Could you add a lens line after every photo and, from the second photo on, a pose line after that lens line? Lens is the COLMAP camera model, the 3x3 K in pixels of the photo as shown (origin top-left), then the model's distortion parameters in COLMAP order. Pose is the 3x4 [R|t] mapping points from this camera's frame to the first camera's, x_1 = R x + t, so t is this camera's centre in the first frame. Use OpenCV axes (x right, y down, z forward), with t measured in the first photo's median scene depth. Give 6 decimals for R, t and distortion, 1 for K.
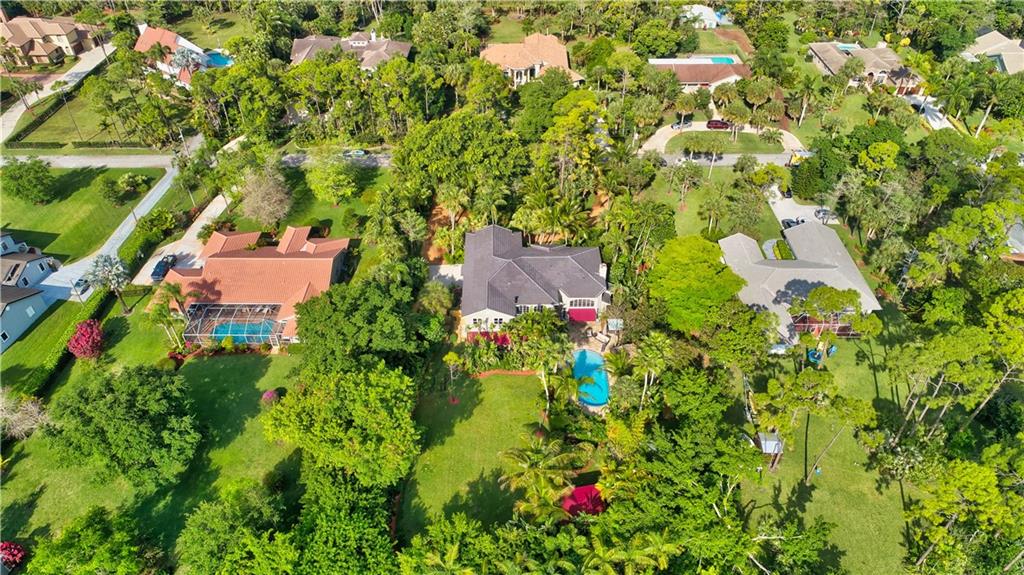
lens RADIAL K [[674.3, 0, 512.0], [0, 674.3, 287.5], [0, 0, 1]] dist [-0.003064, -0.005716]
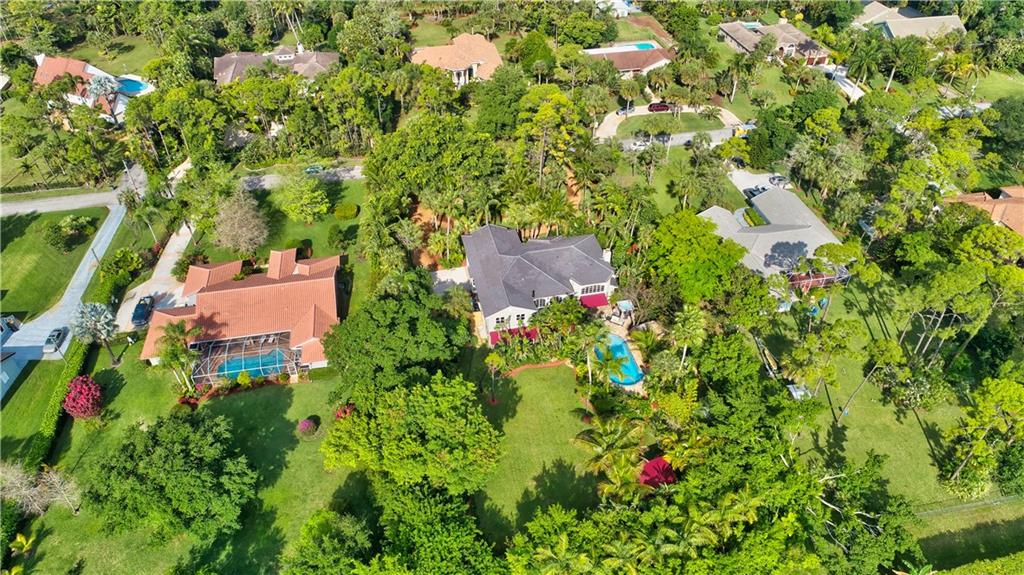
lens RADIAL K [[674.3, 0, 512.0], [0, 674.3, 287.5], [0, 0, 1]] dist [-0.003064, -0.005716]
pose [[0.980277, -0.128223, 0.150386, -0.169136], [0.128249, 0.991696, 0.009565, -0.005205], [-0.150364, 0.009911, 0.988581, 0.002889]]
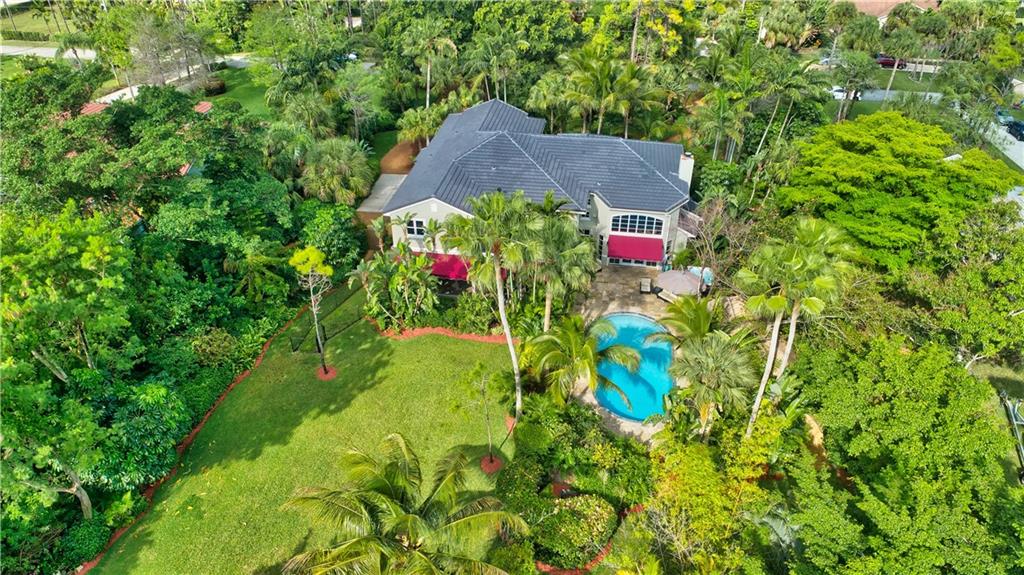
lens RADIAL K [[674.3, 0, 512.0], [0, 674.3, 287.5], [0, 0, 1]] dist [-0.003064, -0.005716]
pose [[0.984228, 0.098345, -0.147050, 0.089941], [-0.114837, 0.987473, -0.108210, 0.131608], [0.134566, 0.123390, 0.983192, 0.501299]]
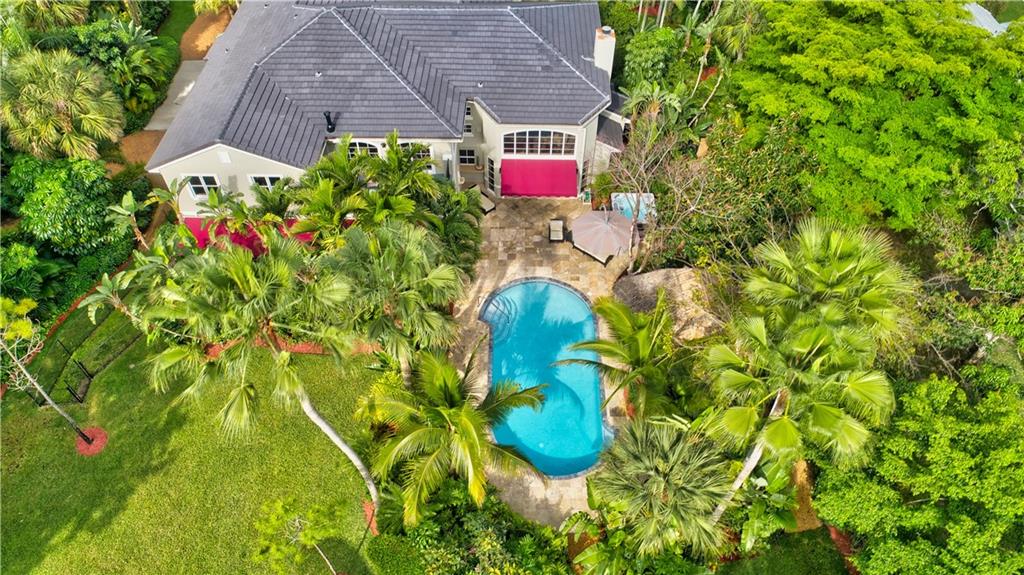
lens RADIAL K [[674.3, 0, 512.0], [0, 674.3, 287.5], [0, 0, 1]] dist [-0.003064, -0.005716]
pose [[0.999429, 0.027521, -0.019627, 0.097747], [-0.024218, 0.988047, 0.152239, 0.043632], [0.023582, -0.151677, 0.988149, 0.640258]]
